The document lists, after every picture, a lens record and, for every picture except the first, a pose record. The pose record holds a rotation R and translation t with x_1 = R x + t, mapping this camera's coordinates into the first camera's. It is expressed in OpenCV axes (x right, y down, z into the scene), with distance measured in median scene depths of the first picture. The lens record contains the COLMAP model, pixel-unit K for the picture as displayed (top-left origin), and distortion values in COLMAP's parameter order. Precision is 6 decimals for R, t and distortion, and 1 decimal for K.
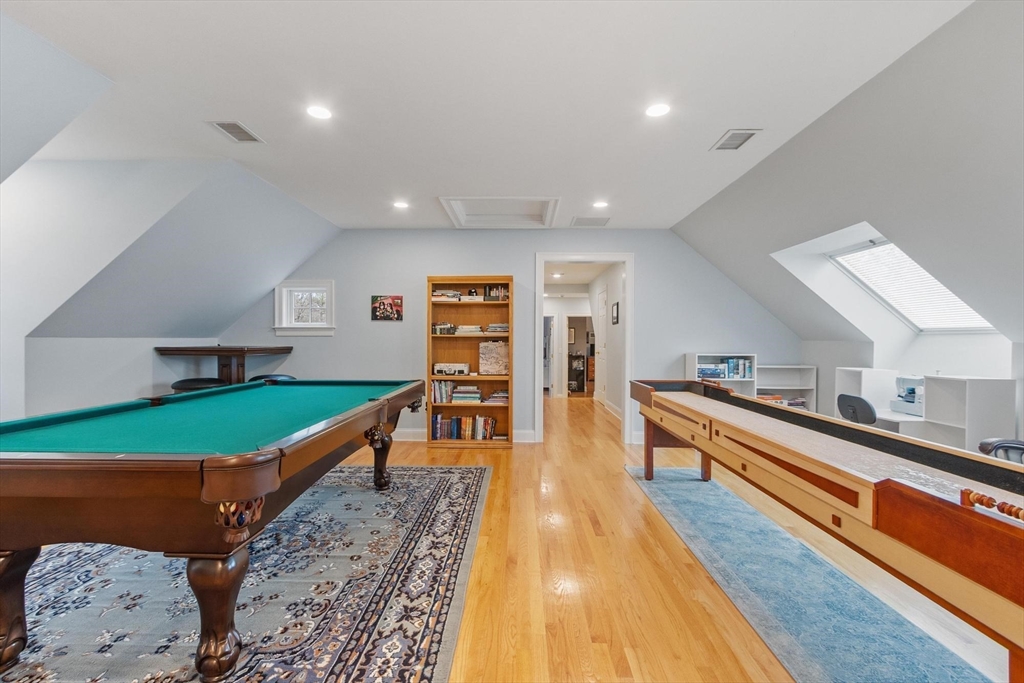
lens RADIAL K [[450.4, 0, 505.7], [0, 450.4, 342.9], [0, 0, 1]] dist [0.001835, 0.000411]
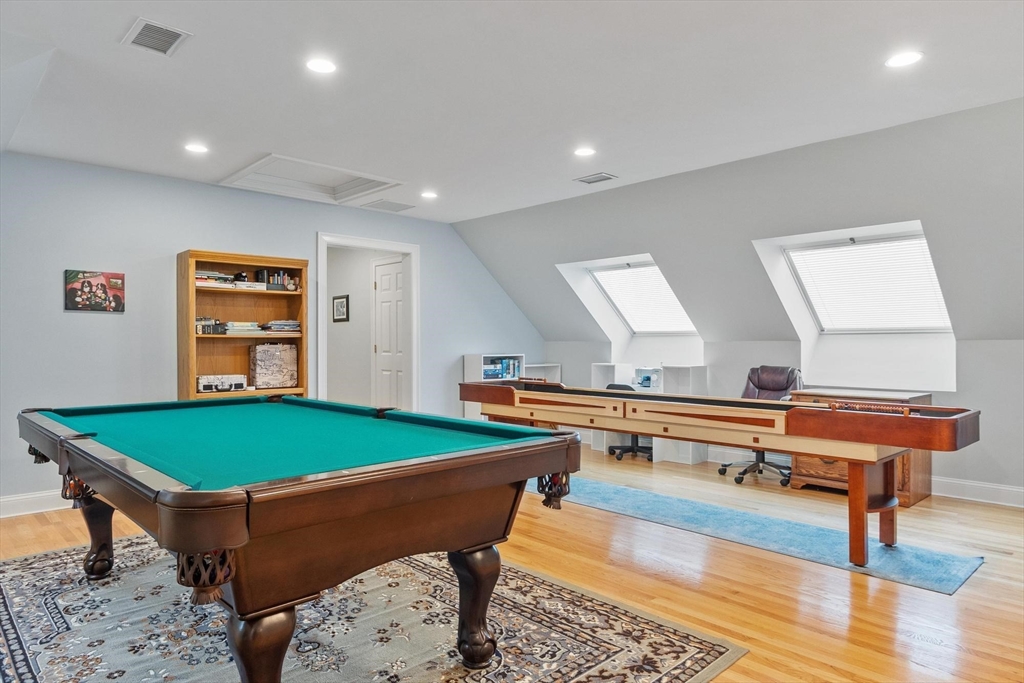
lens RADIAL K [[637.0, 0, 507.9], [0, 637.0, 339.9], [0, 0, 1]] dist [-0.000420, -0.000100]
pose [[0.703222, -0.002112, 0.710968, -0.523258], [0.008171, 0.999954, -0.005112, -0.001013], [-0.710924, 0.009404, 0.703206, -0.028715]]
